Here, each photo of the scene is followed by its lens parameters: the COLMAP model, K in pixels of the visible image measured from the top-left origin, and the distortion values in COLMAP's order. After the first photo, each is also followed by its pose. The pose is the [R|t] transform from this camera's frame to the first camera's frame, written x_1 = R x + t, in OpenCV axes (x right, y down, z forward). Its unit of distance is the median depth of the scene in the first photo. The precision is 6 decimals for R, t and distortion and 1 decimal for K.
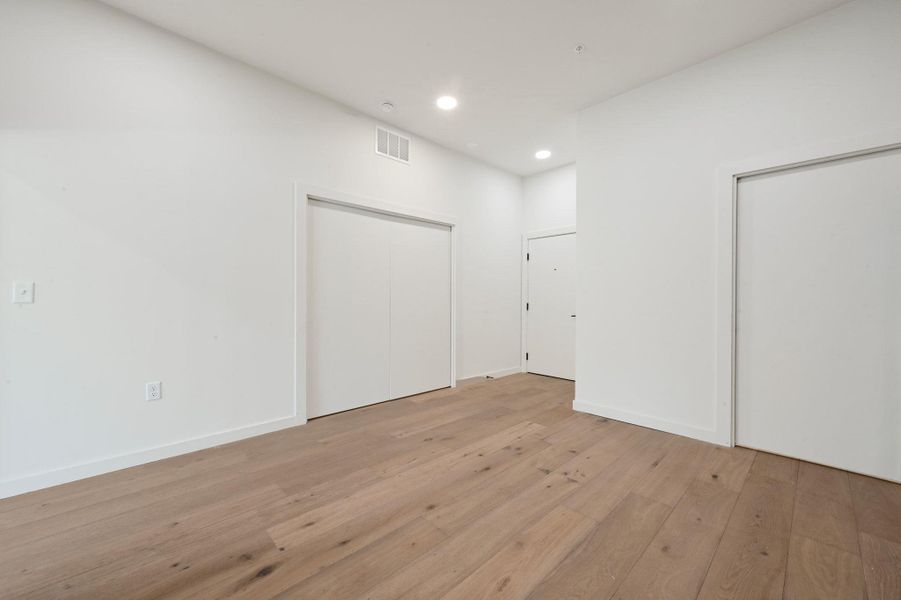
lens RADIAL K [[355.2, 0, 452.9], [0, 355.2, 300.7], [0, 0, 1]] dist [0.000239, 0.000390]
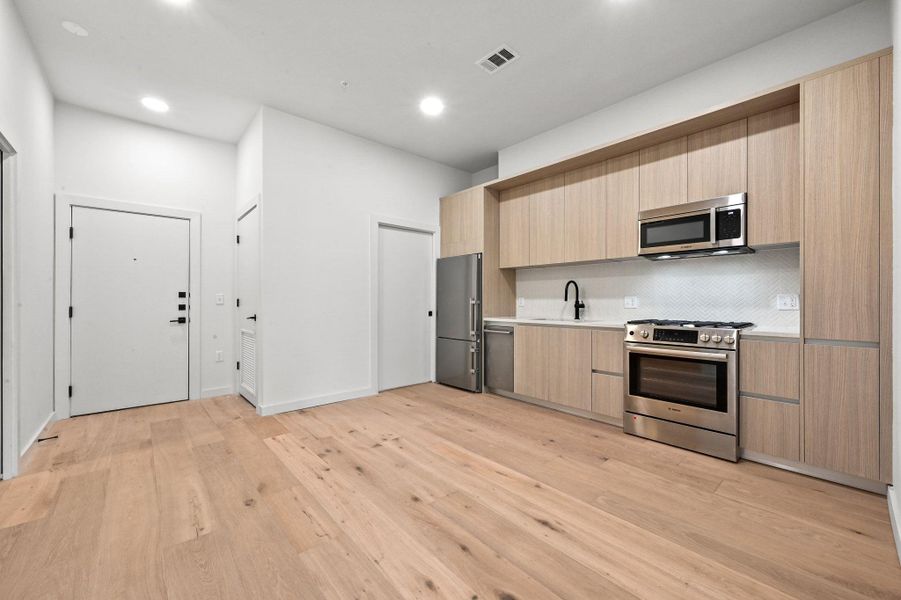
lens RADIAL K [[355.2, 0, 451.9], [0, 355.2, 298.1], [0, 0, 1]] dist [0.000239, 0.000390]
pose [[0.040239, 0.006632, 0.999168, -0.831750], [0.002927, 0.999973, -0.006755, -0.003705], [-0.999186, 0.003196, 0.040219, 0.636208]]
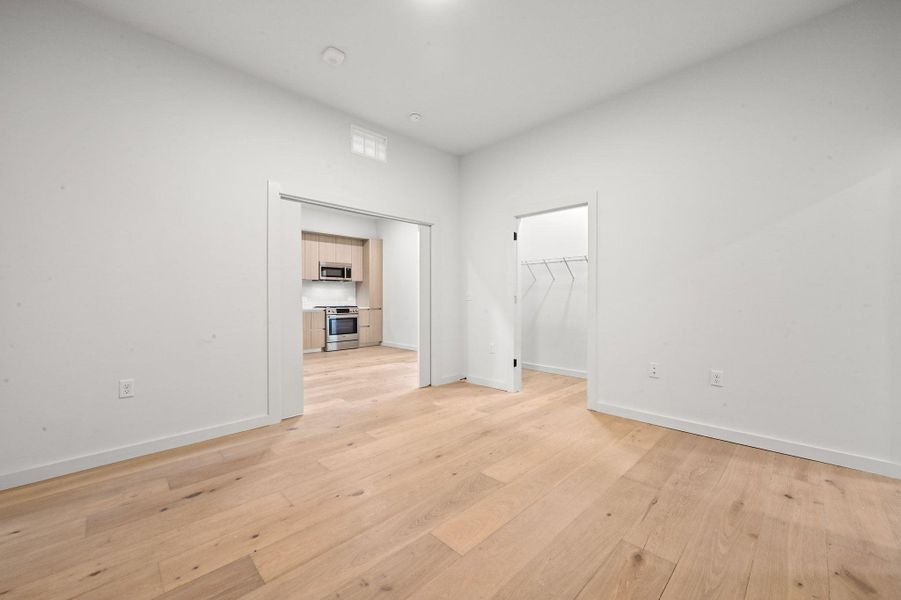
lens RADIAL K [[355.2, 0, 454.0], [0, 355.2, 301.3], [0, 0, 1]] dist [0.000239, 0.000390]
pose [[-0.999829, 0.003340, -0.018170, -0.626634], [0.003104, 0.999911, 0.012957, -0.013947], [0.018212, 0.012899, -0.999751, 3.070516]]
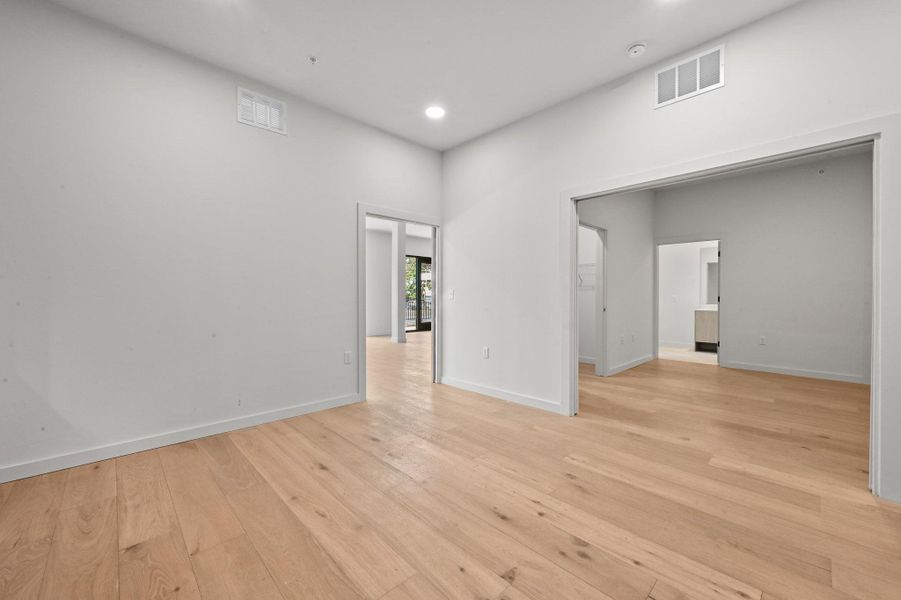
lens RADIAL K [[355.2, 0, 450.2], [0, 355.2, 296.3], [0, 0, 1]] dist [0.000239, 0.000390]
pose [[-0.004185, -0.001807, -0.999990, 0.802001], [-0.005084, 0.999985, -0.001786, -0.007250], [0.999978, 0.005076, -0.004194, 0.812459]]
